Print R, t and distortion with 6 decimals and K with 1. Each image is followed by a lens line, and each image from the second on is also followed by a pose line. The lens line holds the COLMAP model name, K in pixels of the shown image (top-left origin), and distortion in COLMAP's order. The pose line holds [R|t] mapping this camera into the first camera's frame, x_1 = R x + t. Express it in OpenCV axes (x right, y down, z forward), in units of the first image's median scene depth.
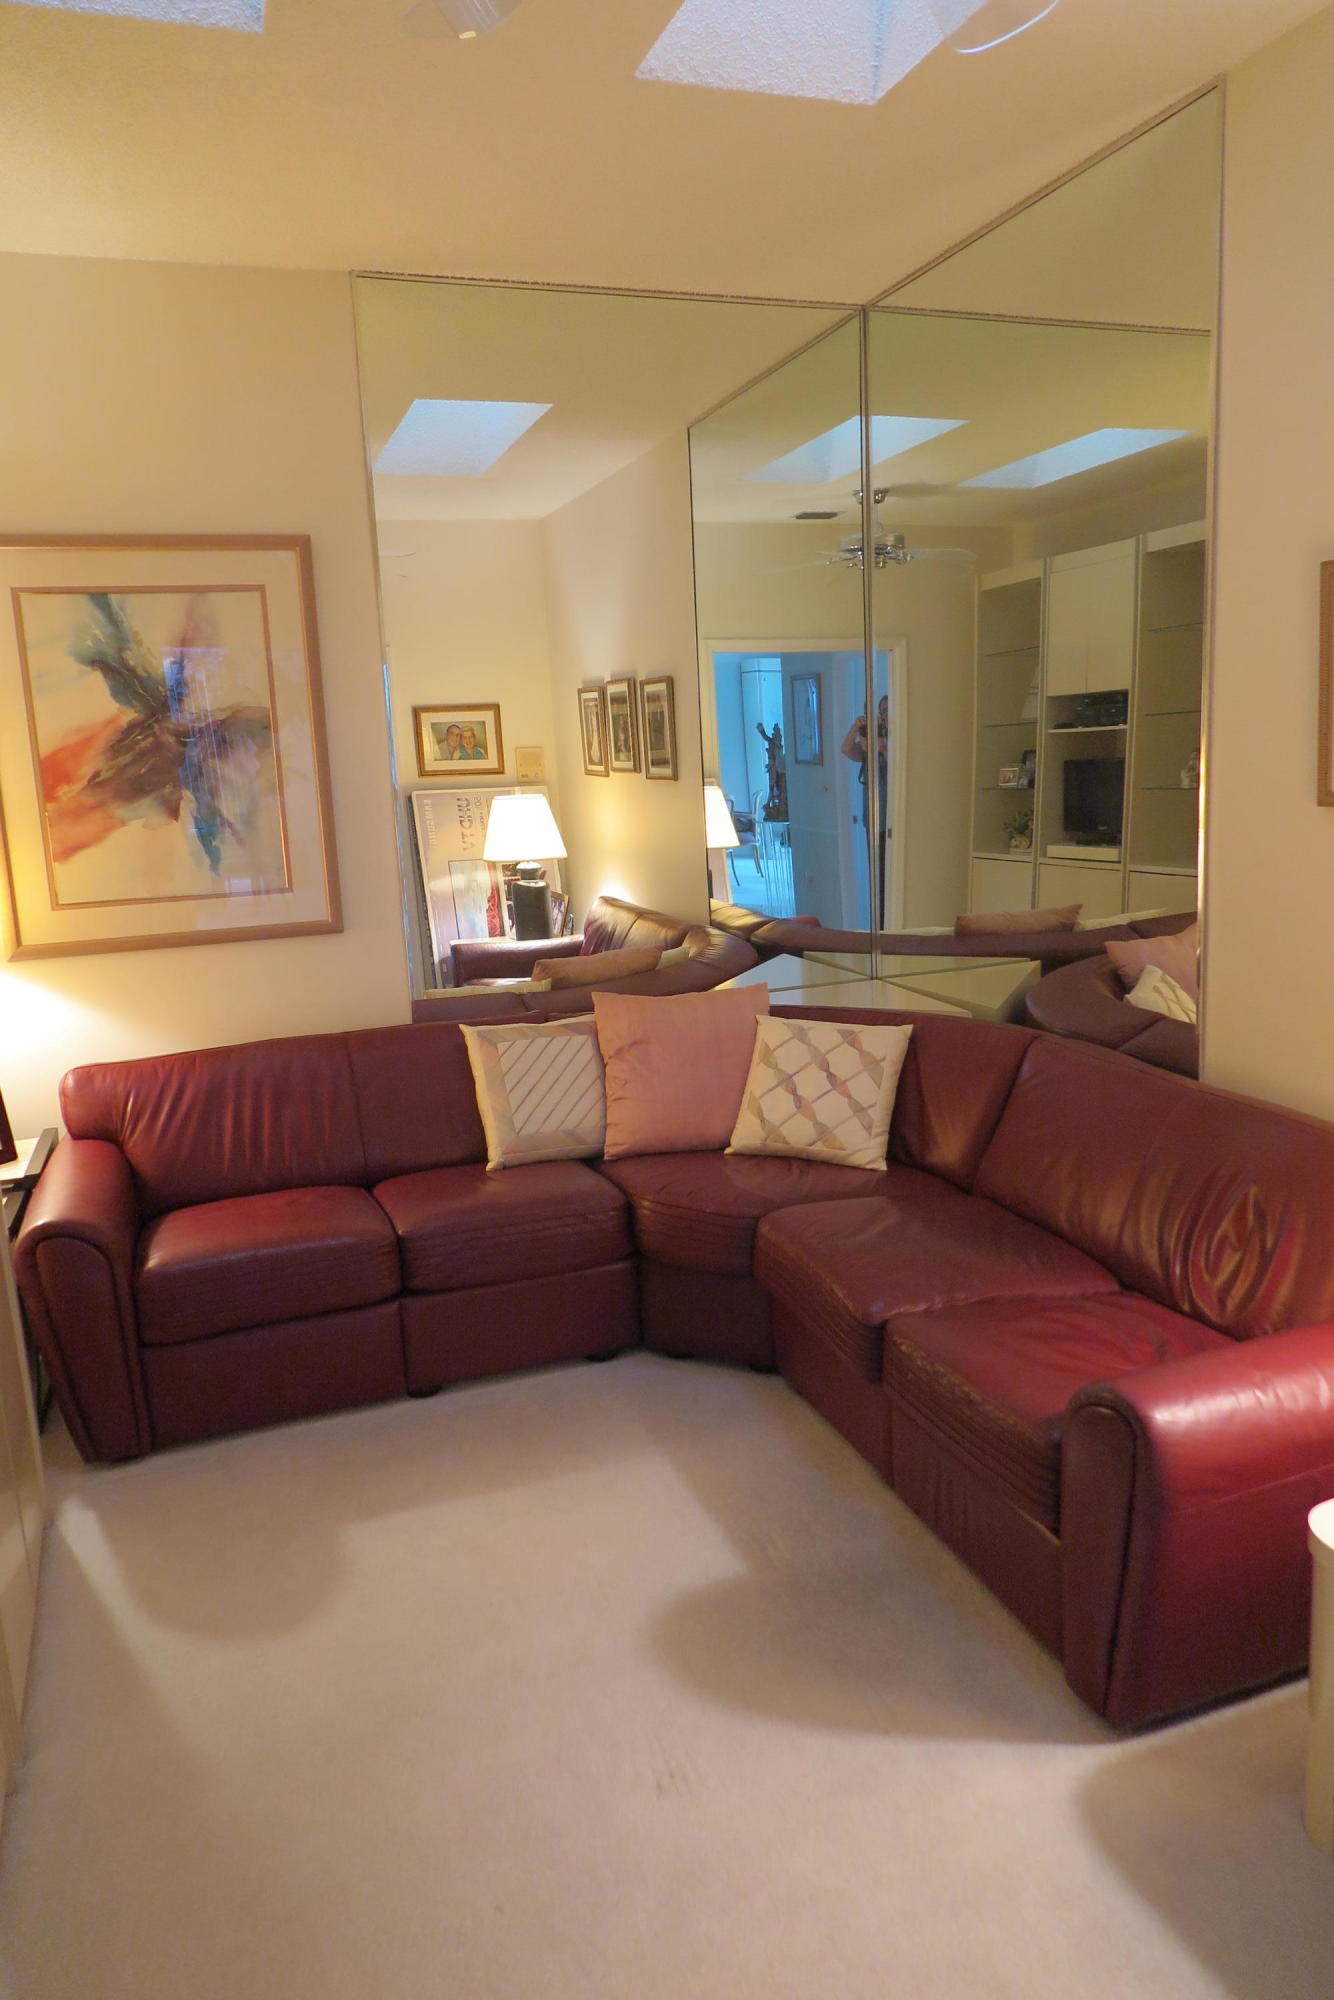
lens RADIAL K [[1359.4, 0, 667.0], [0, 1359.4, 1000.0], [0, 0, 1]] dist [-0.006705, 0.000143]
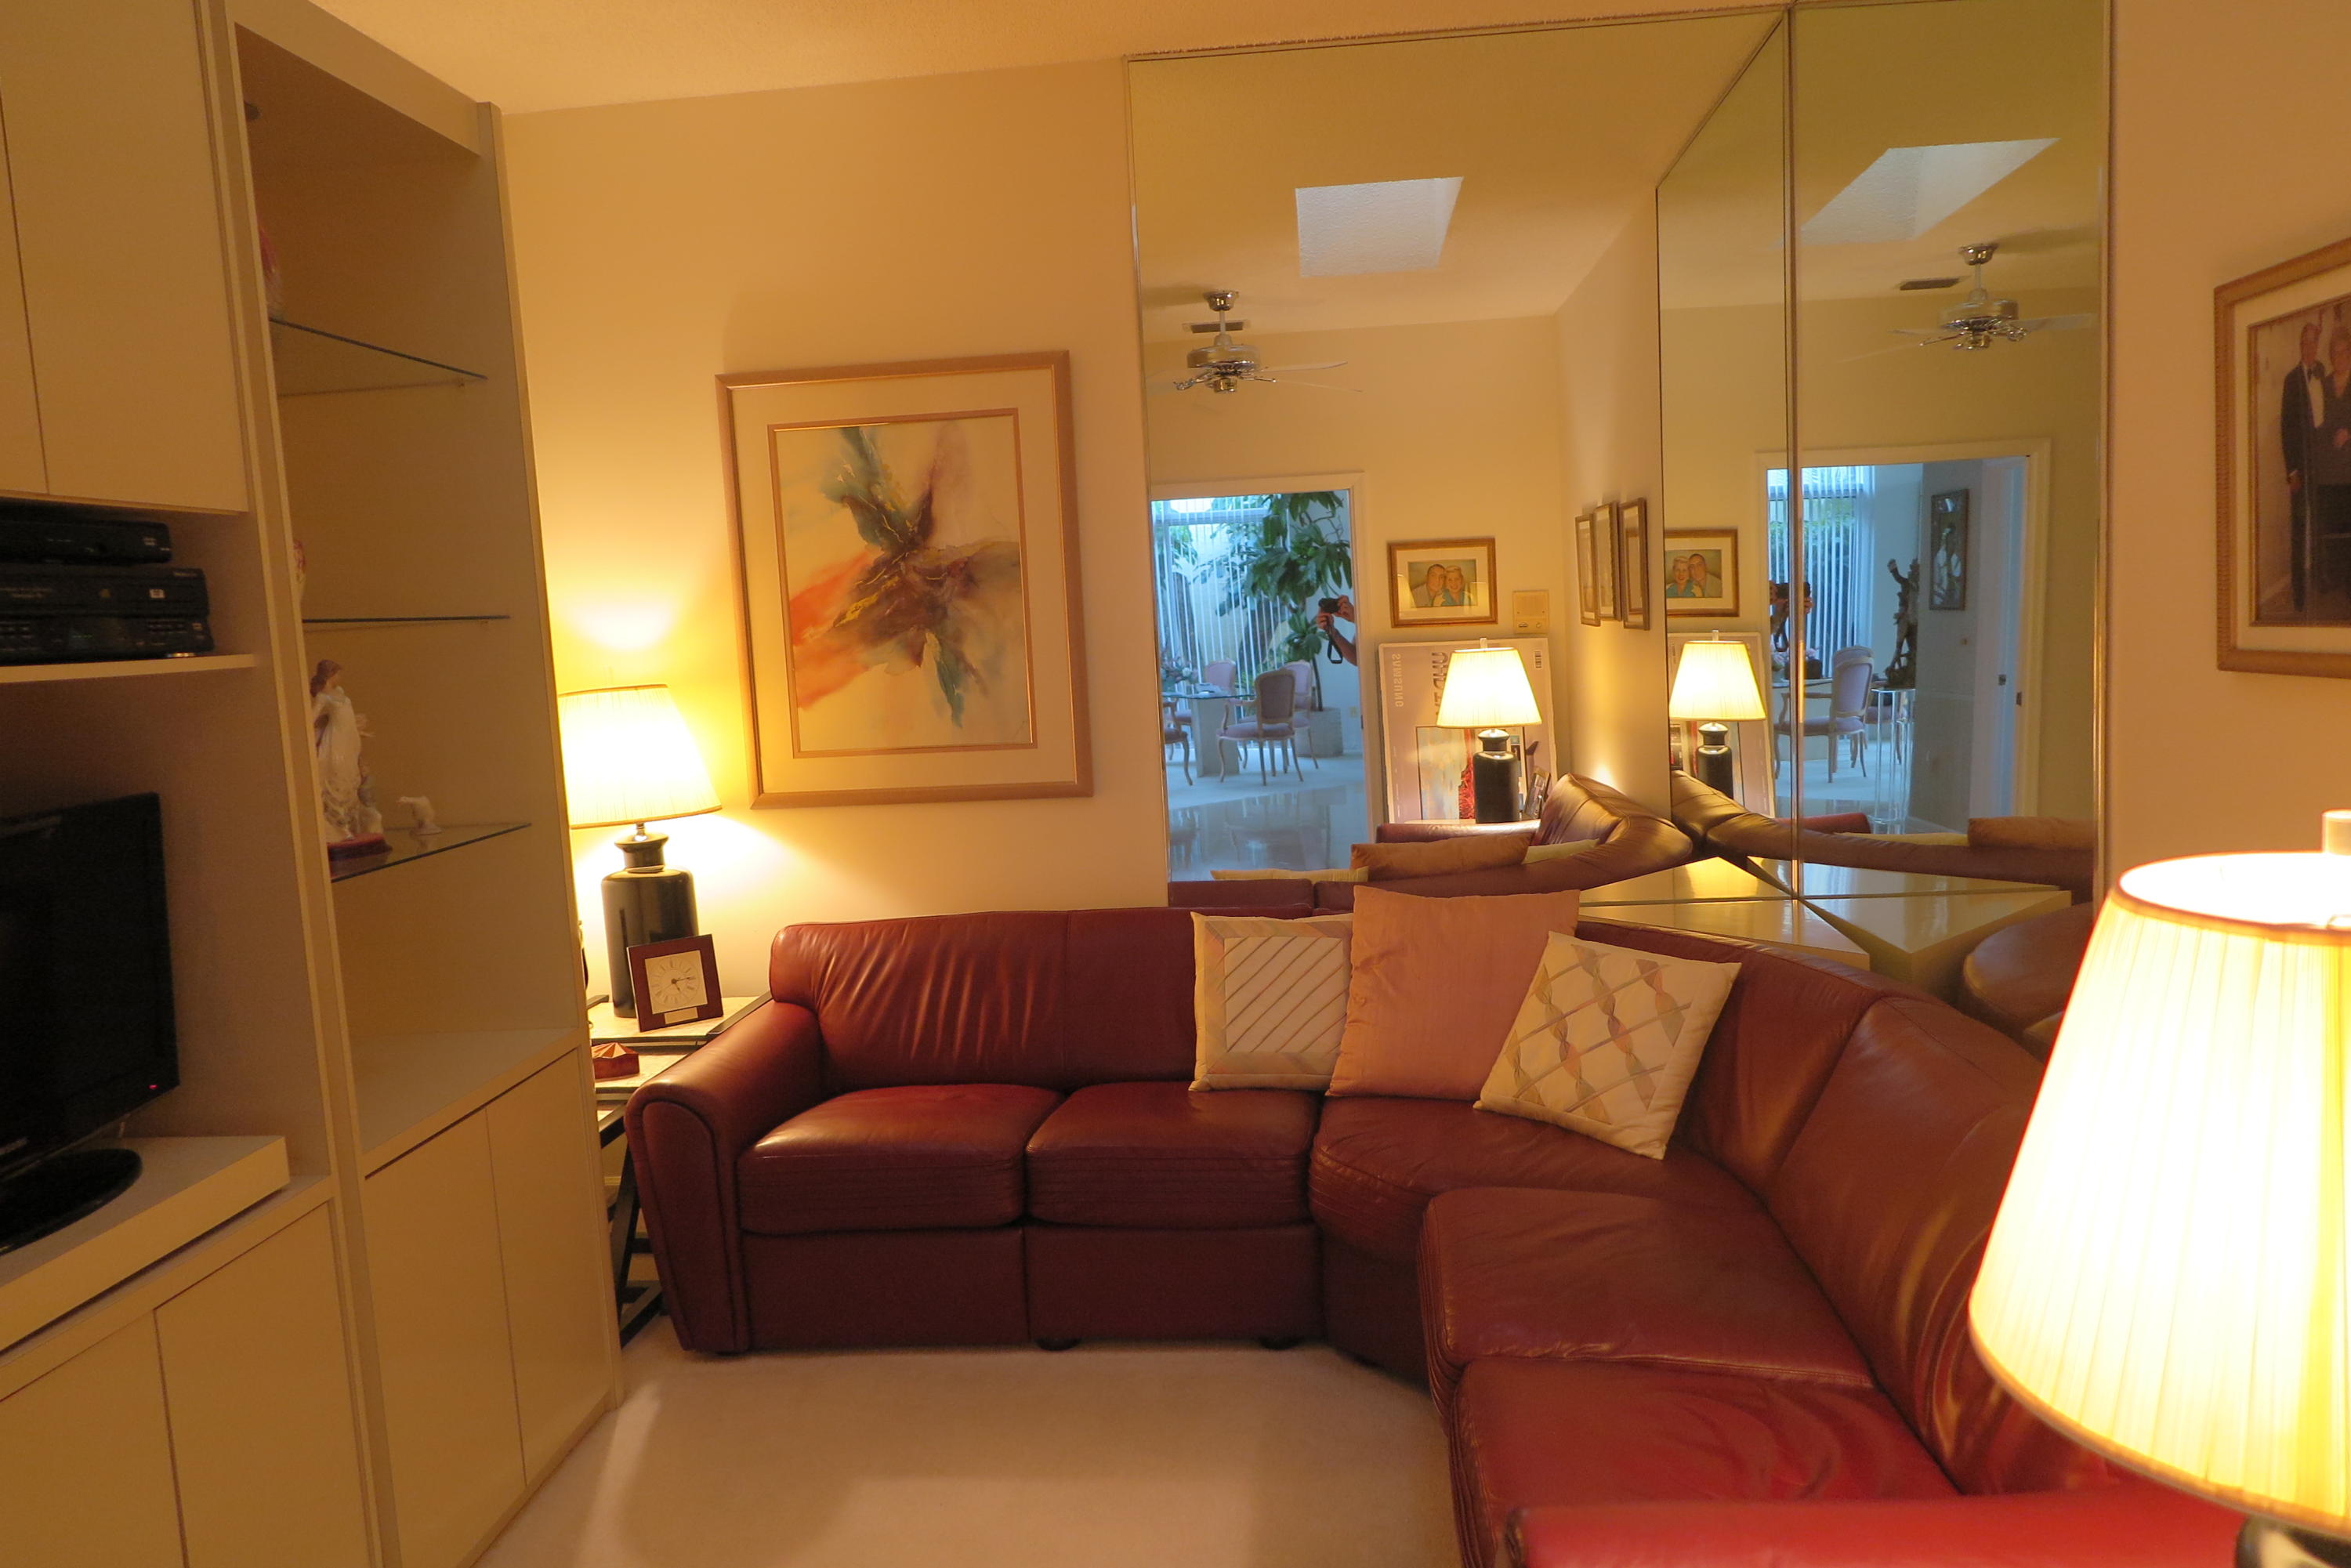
lens RADIAL K [[1587.6, 0, 1175.6], [0, 1587.6, 791.8], [0, 0, 1]] dist [-0.017406, 0.003916]
pose [[0.905831, 0.048359, -0.420871, 0.256893], [-0.073997, 0.996252, -0.044791, -0.012123], [0.417127, 0.071716, 0.906014, 0.106504]]
